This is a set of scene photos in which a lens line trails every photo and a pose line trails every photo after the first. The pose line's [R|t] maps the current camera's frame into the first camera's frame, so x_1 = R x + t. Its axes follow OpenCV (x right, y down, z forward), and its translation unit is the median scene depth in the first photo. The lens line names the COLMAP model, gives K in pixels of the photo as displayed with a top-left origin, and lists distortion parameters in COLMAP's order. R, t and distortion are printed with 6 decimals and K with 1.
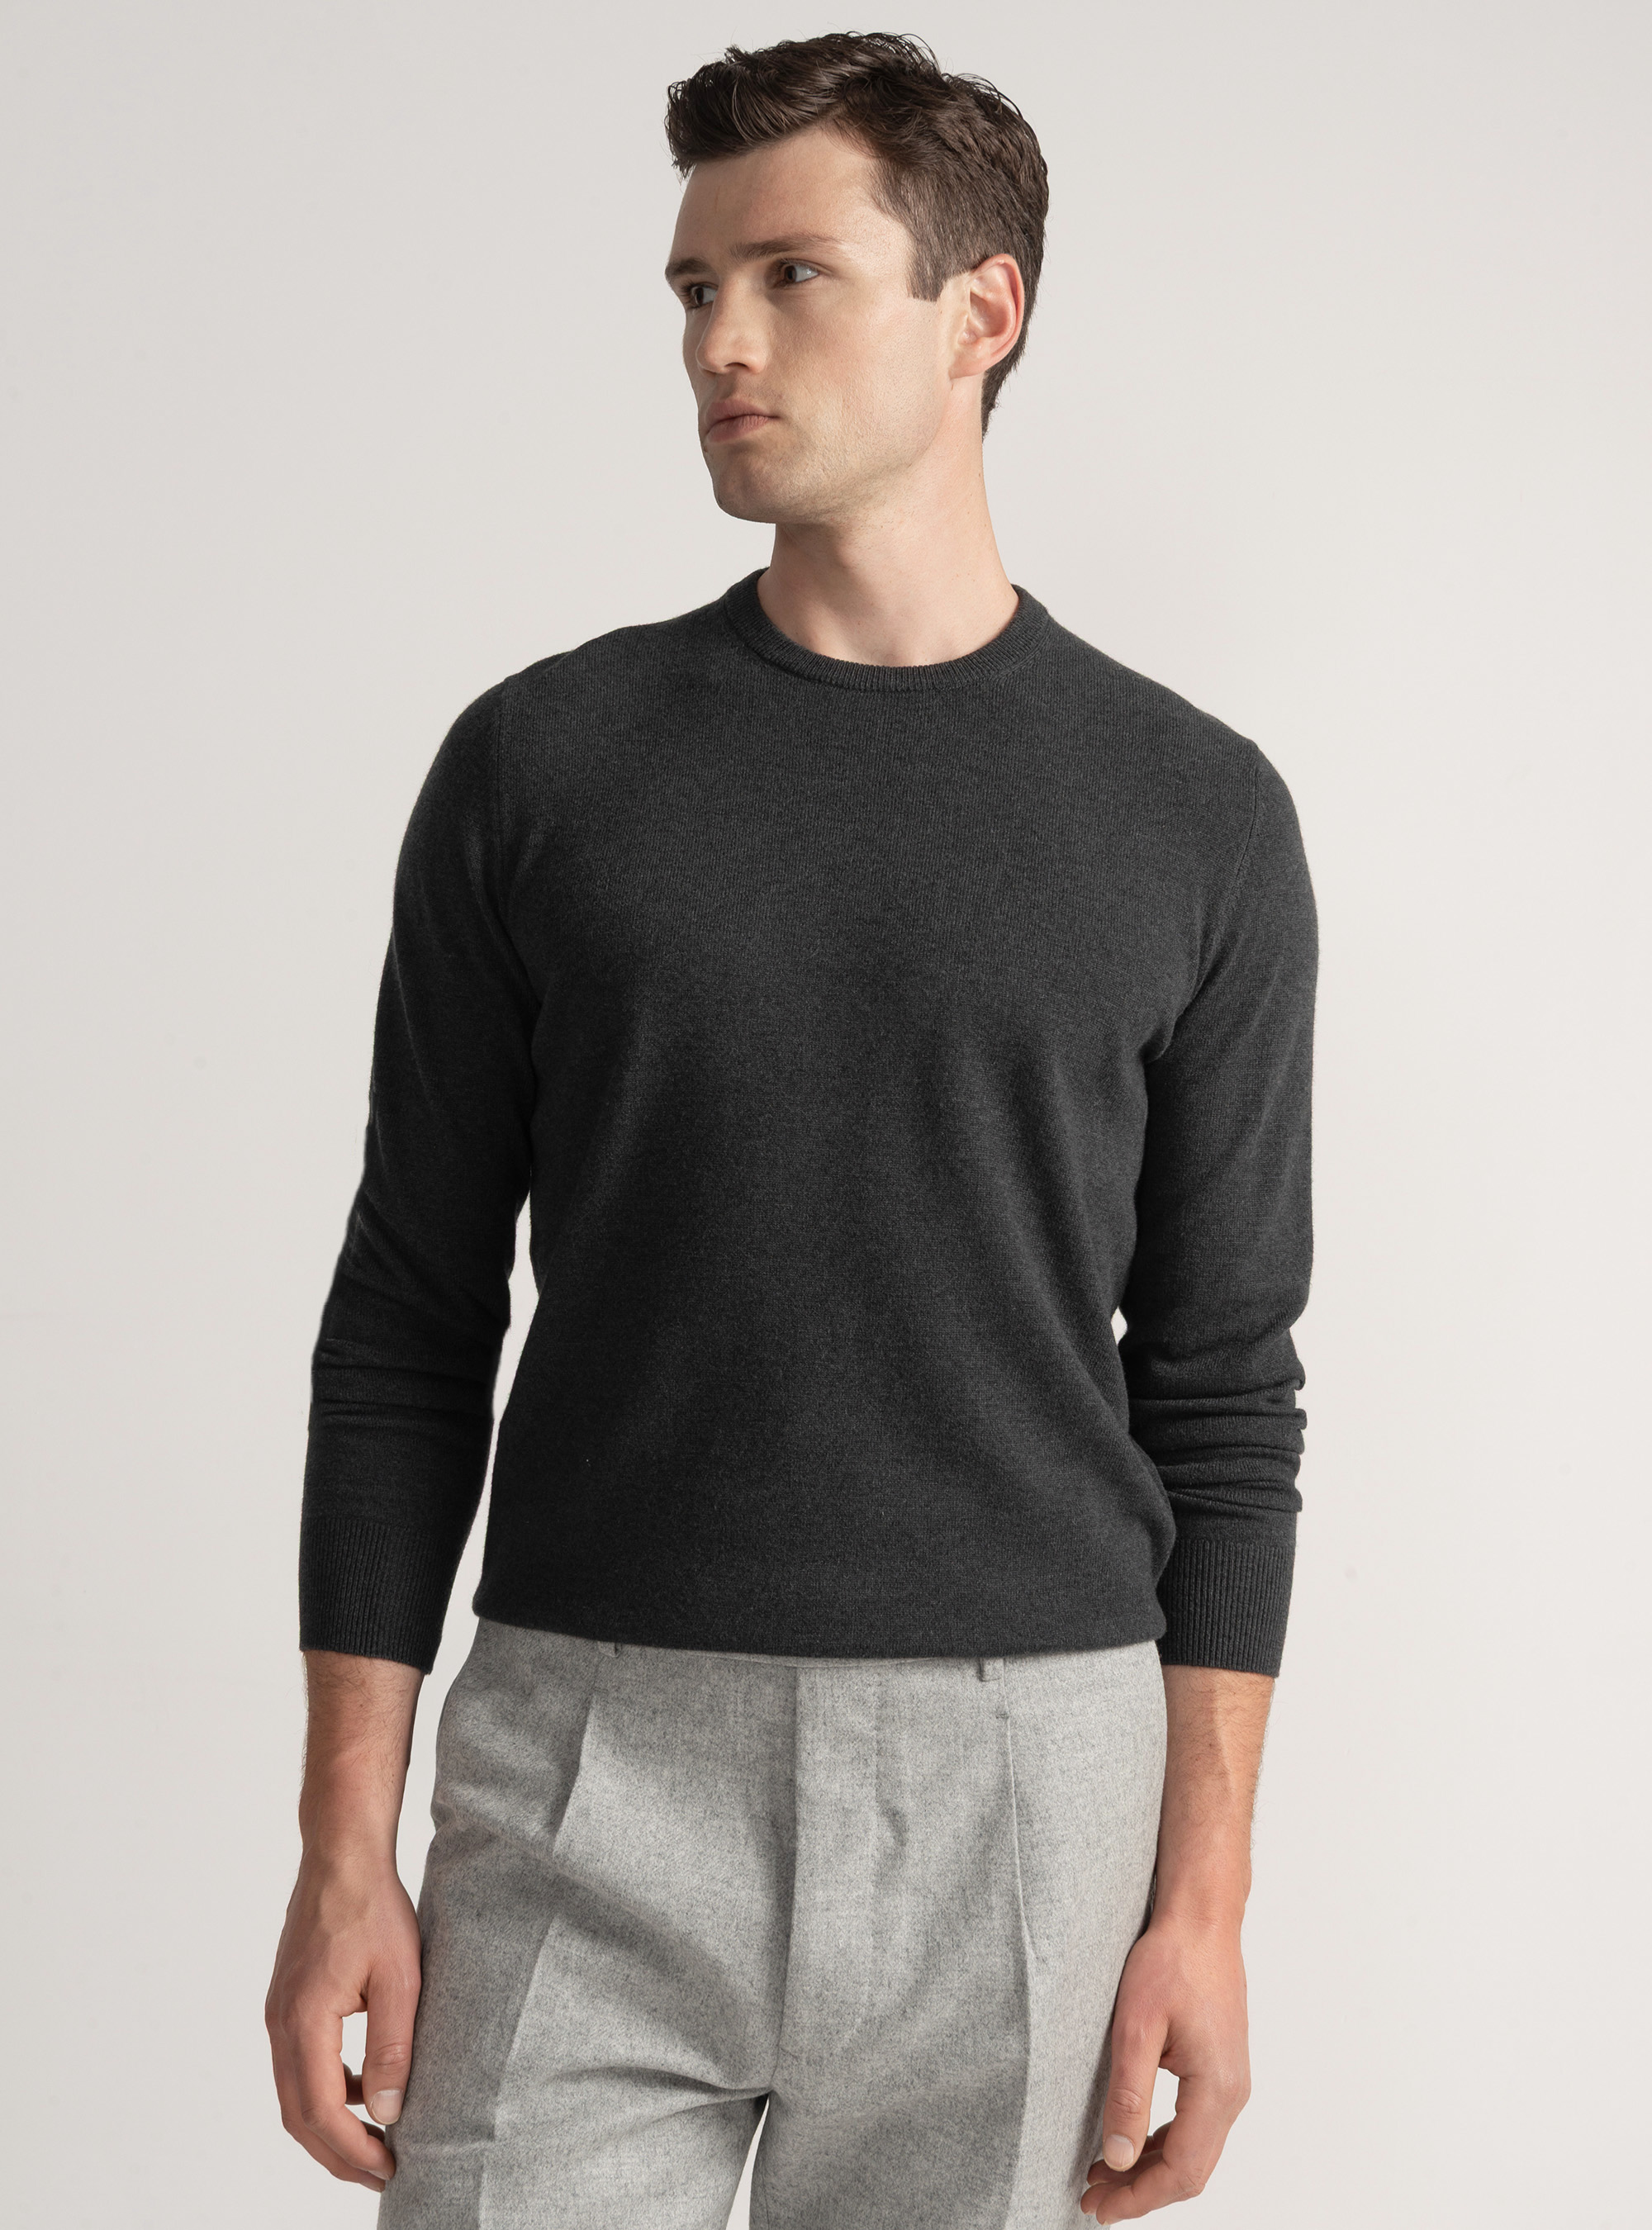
lens RADIAL K [[3478.7, 0, 826.0], [0, 3478.7, 1115.0], [0, 0, 1]] dist [0.177872, -0.047228]
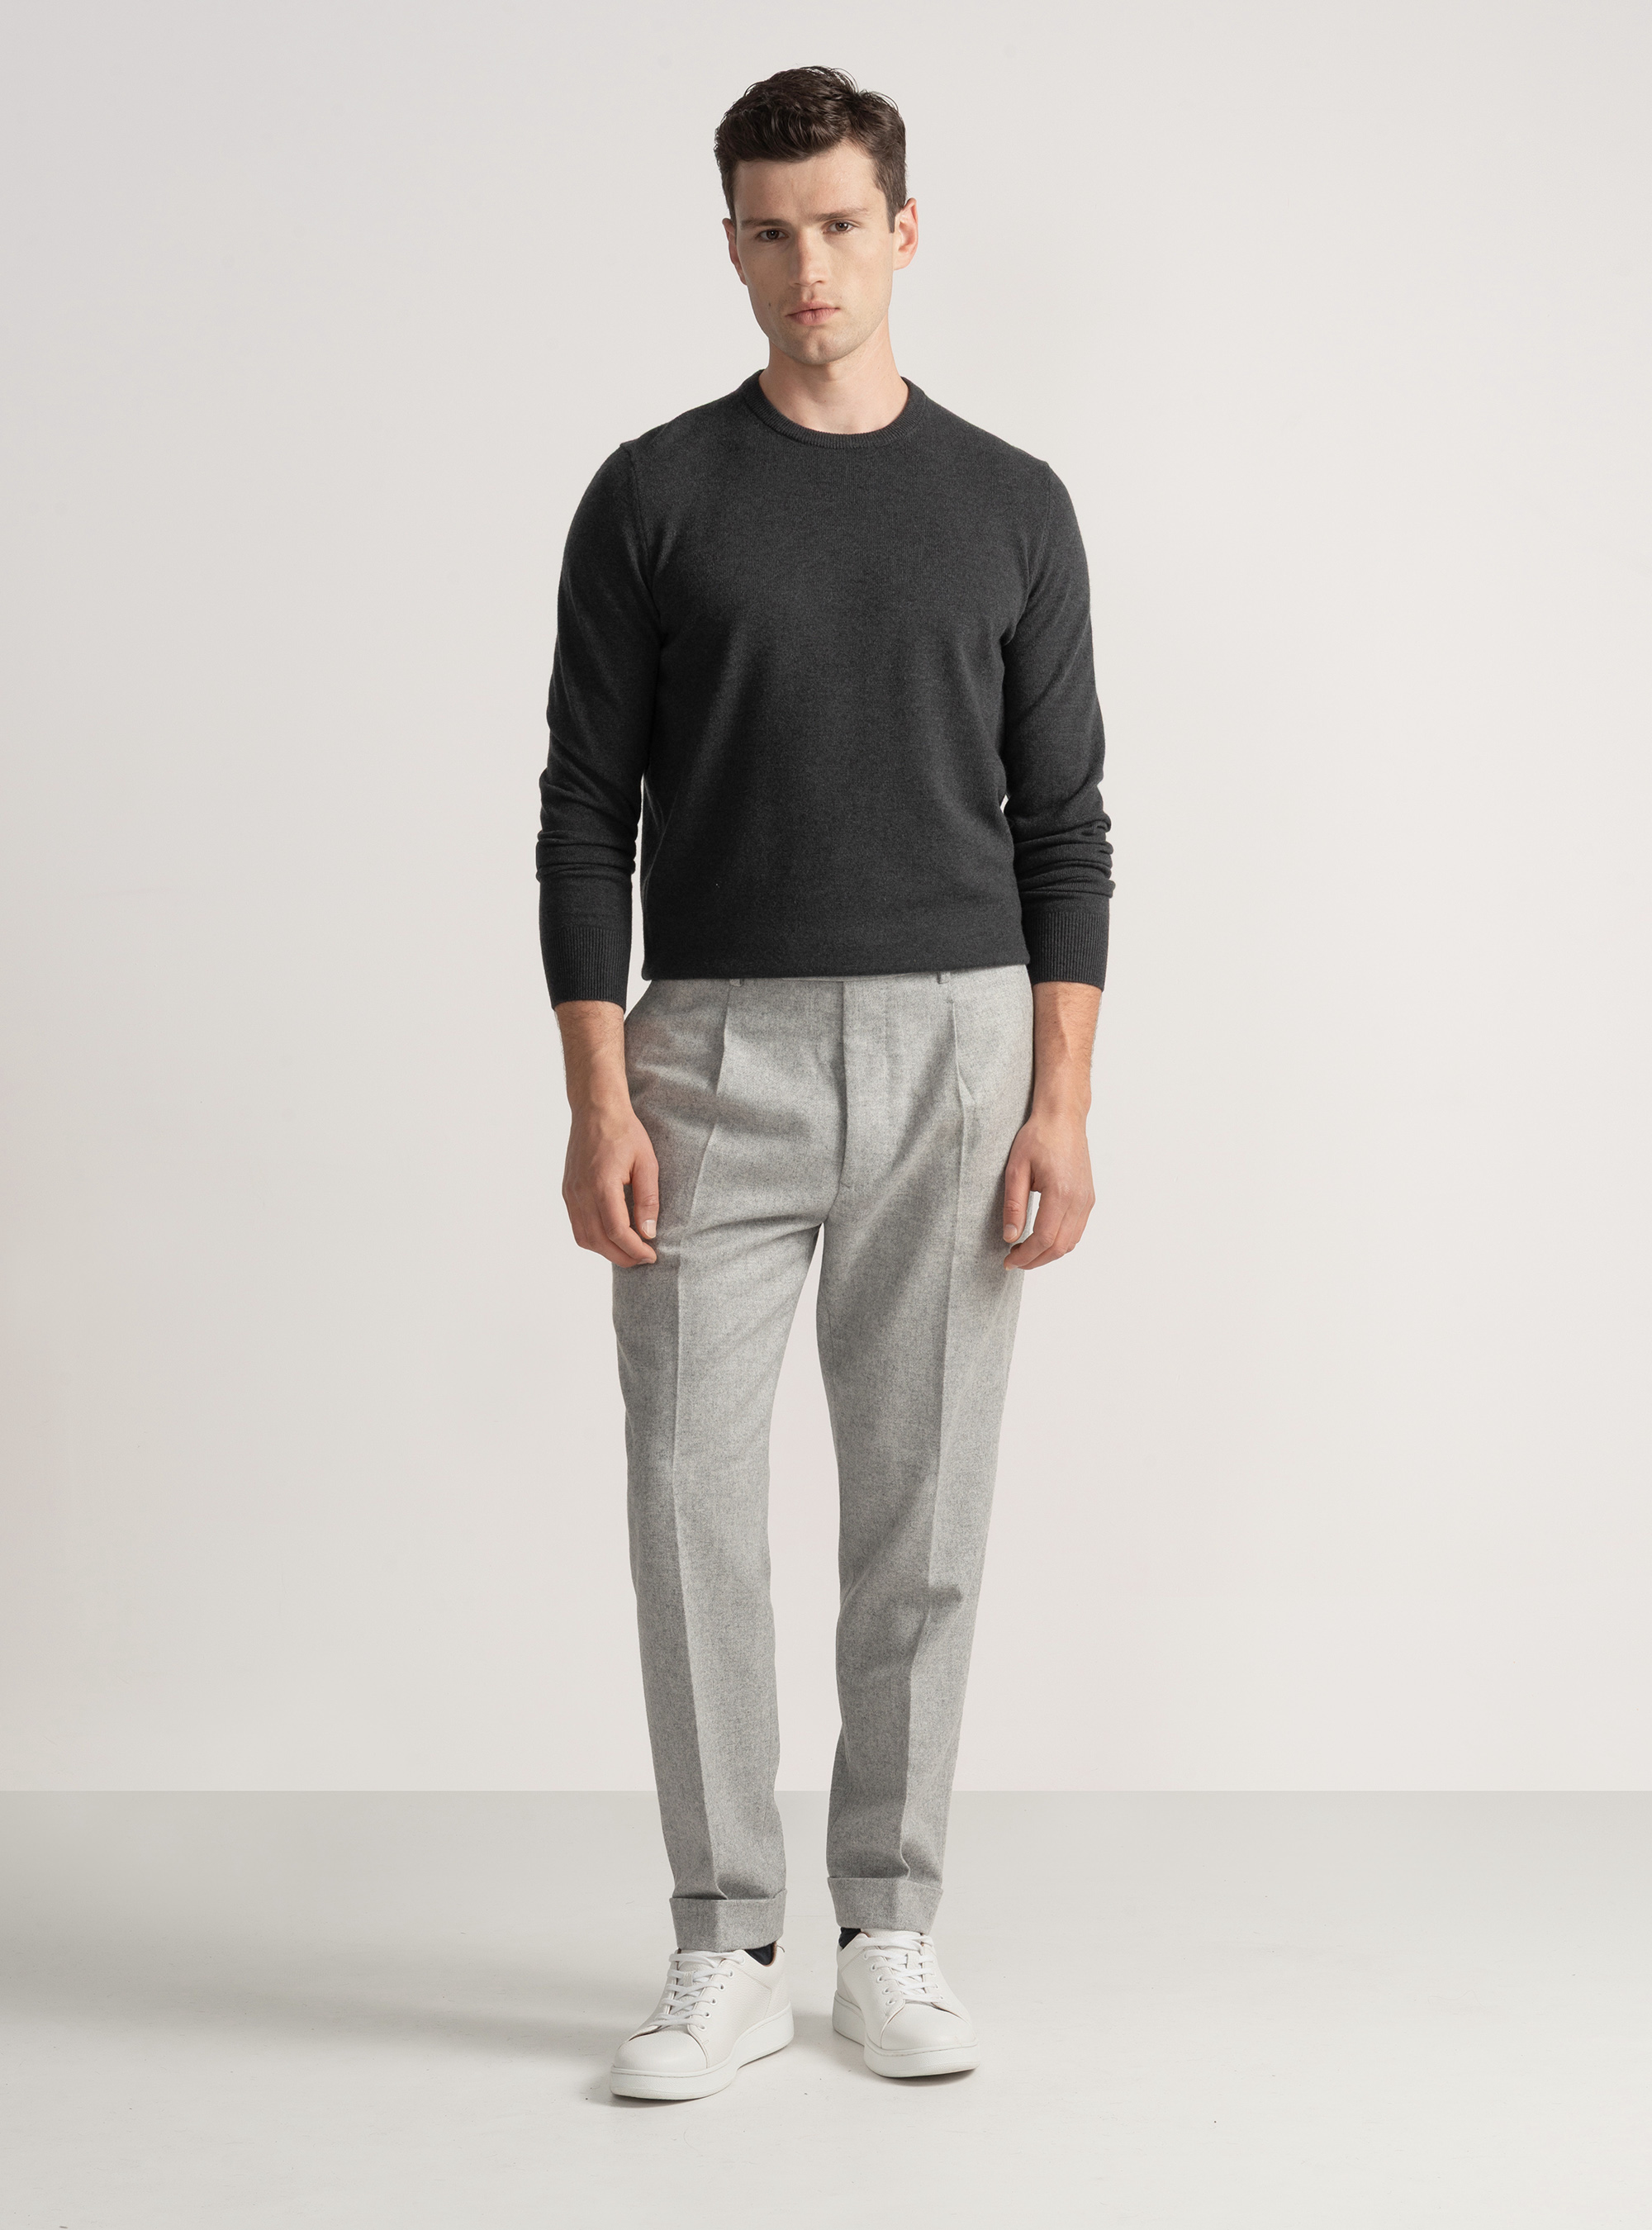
lens RADIAL K [[4055.5, 0, 826.0], [0, 4055.5, 1115.0], [0, 0, 1]] dist [0.213537, -0.102046]
pose [[0.993076, -0.054958, 0.103825, -0.241249], [0.046426, 0.995478, 0.082877, 0.045713], [-0.107910, -0.077483, 0.991137, -1.142651]]
